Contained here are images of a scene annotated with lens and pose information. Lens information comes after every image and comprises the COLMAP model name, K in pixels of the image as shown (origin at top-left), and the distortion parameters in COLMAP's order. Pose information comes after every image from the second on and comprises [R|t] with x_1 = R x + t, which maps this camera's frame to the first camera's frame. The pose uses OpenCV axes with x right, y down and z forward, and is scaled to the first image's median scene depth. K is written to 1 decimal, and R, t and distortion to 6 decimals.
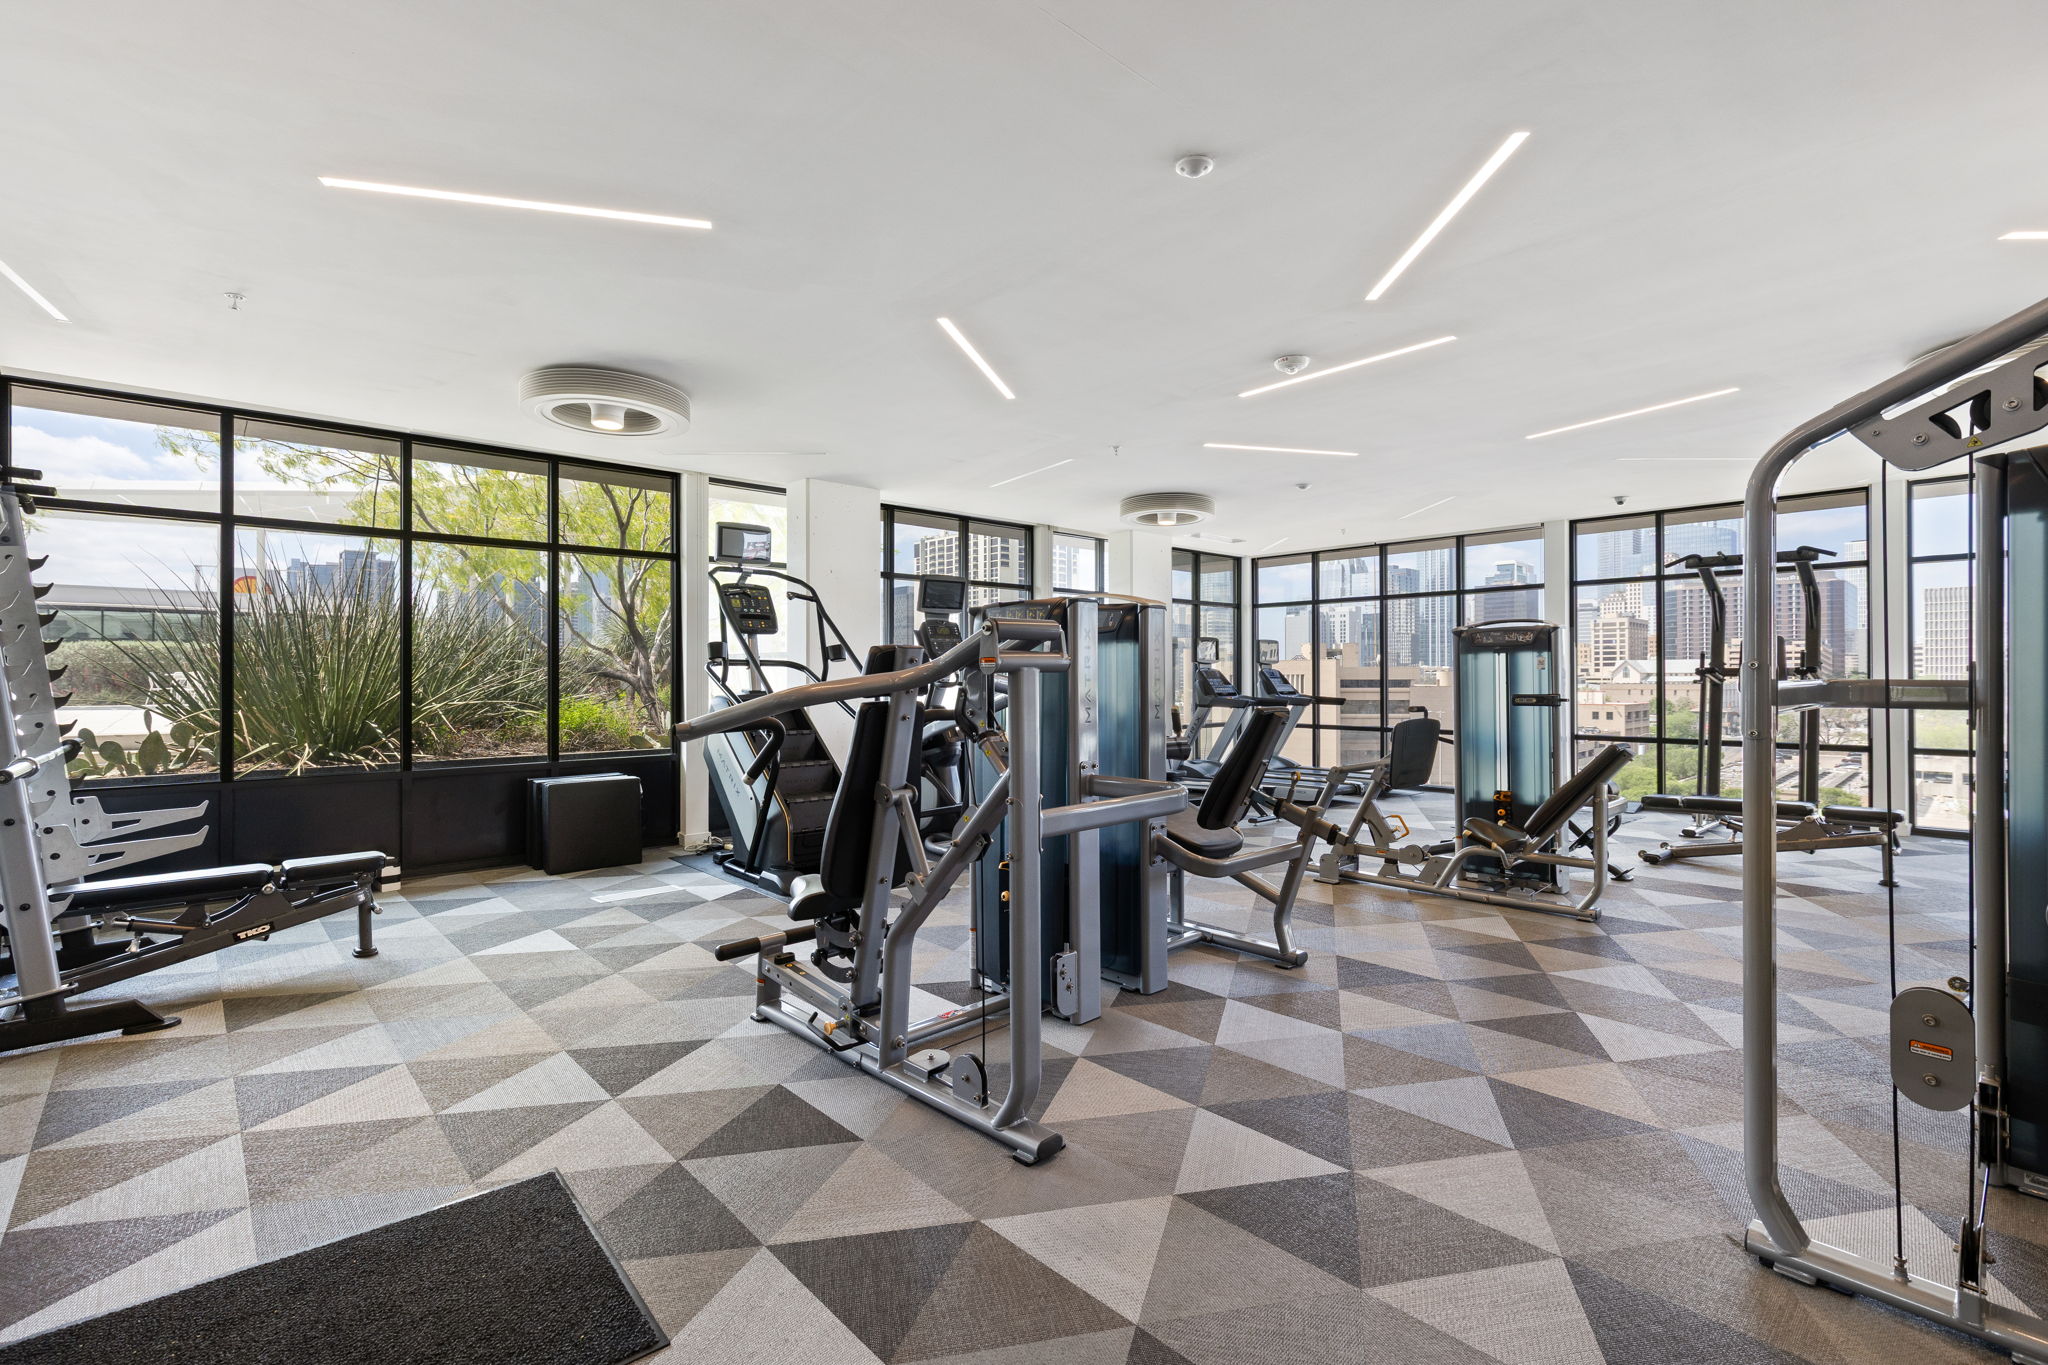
lens RADIAL K [[918.1, 0, 1020.4], [0, 918.1, 679.4], [0, 0, 1]] dist [0.001193, 0.000034]
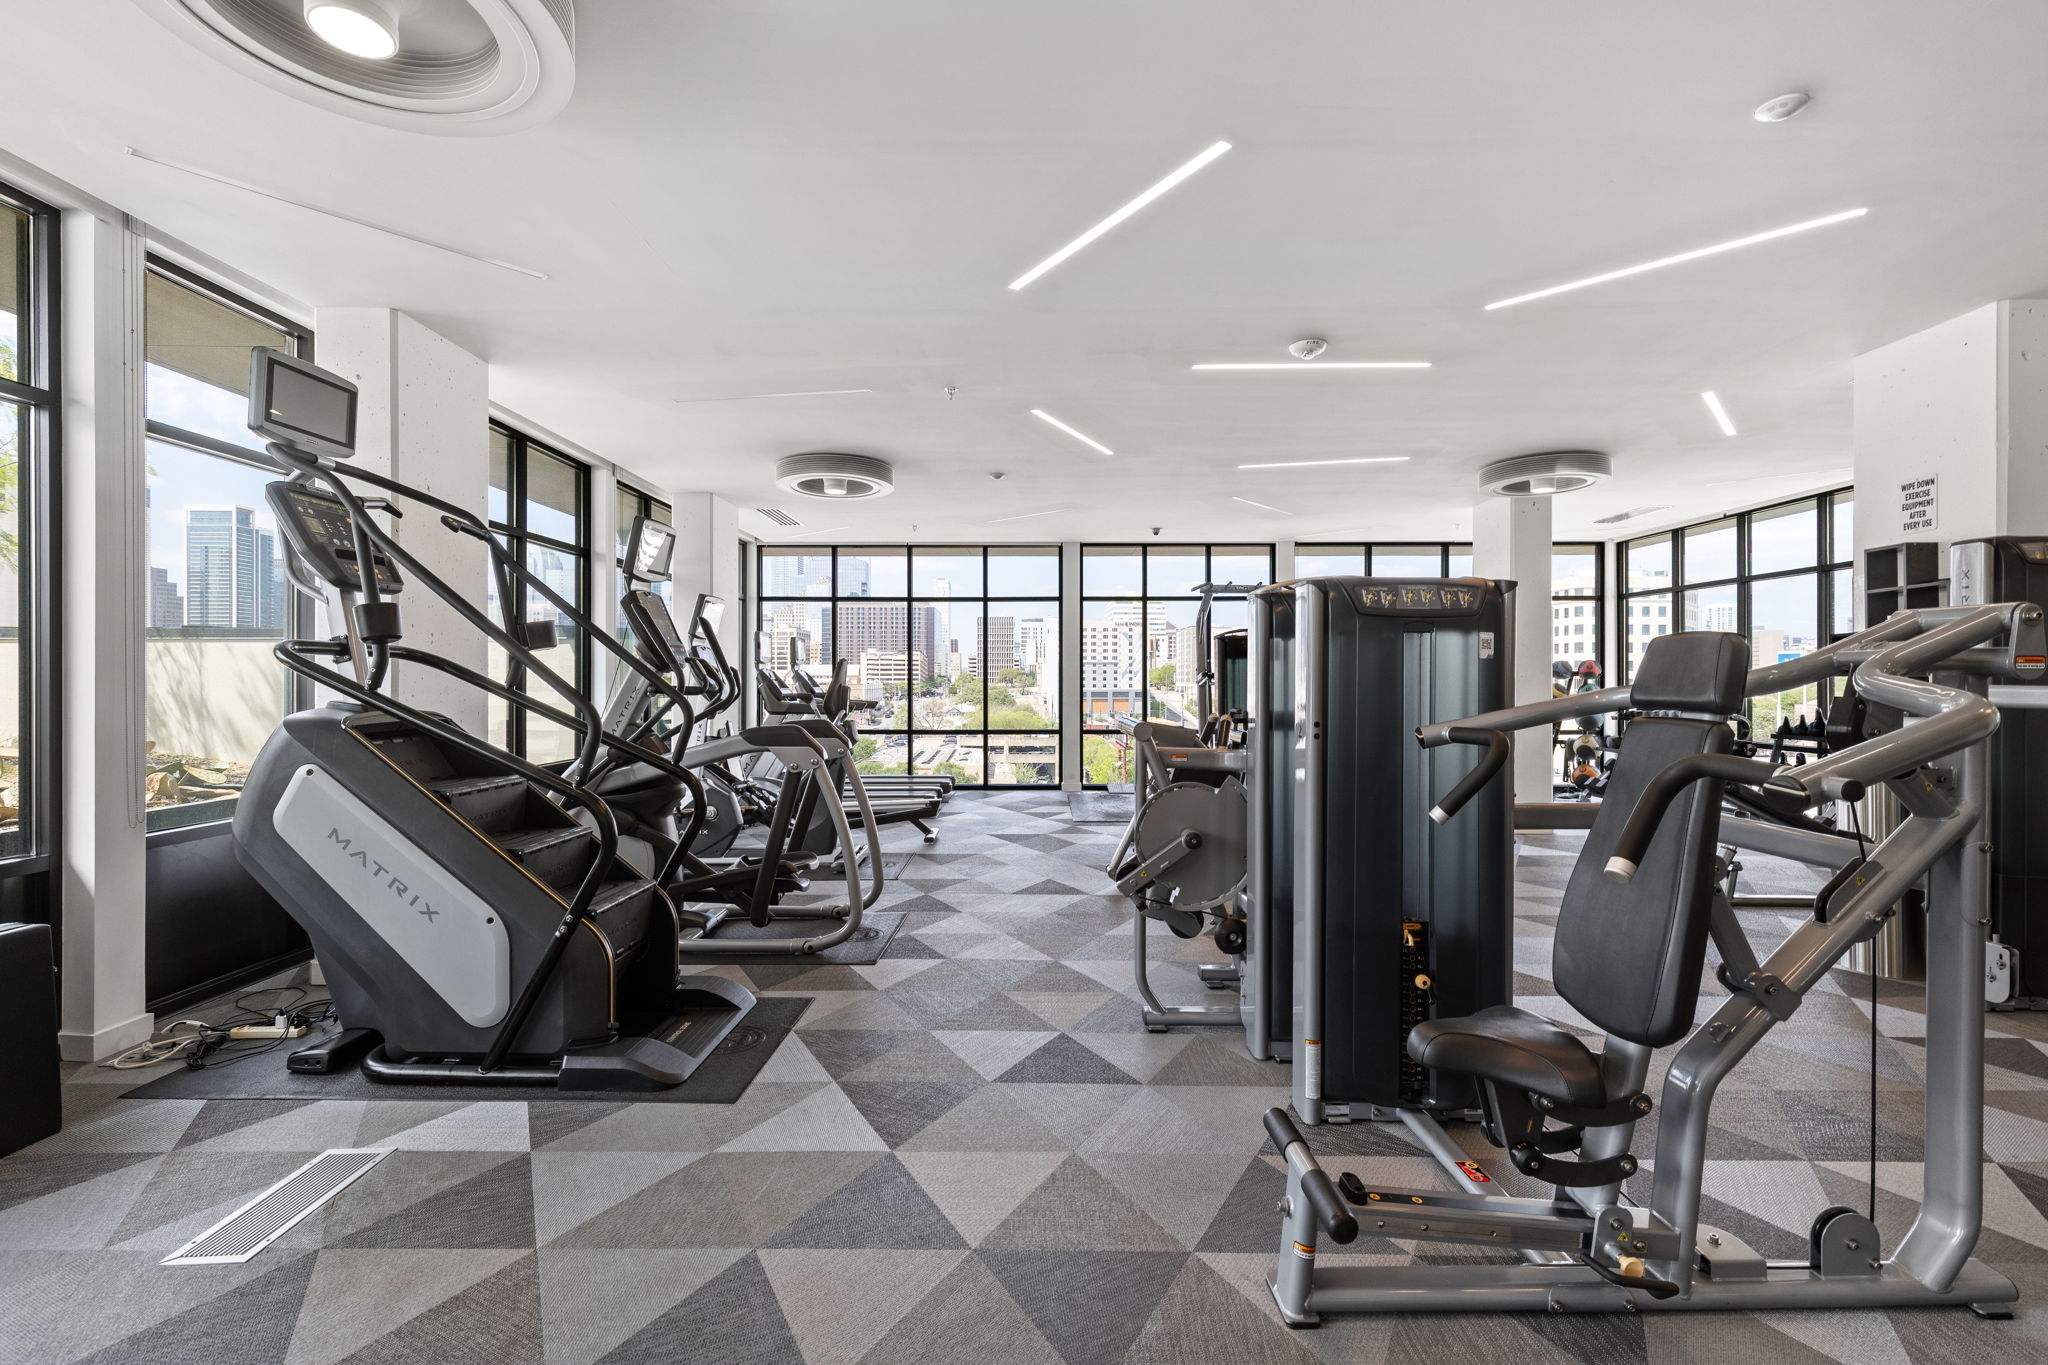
lens RADIAL K [[918.1, 0, 1027.5], [0, 918.1, 680.7], [0, 0, 1]] dist [0.001193, 0.000034]
pose [[0.673427, 0.001119, 0.739253, -0.370032], [0.002905, 0.999987, -0.004160, 0.005119], [-0.739248, 0.004949, 0.673415, 0.343296]]
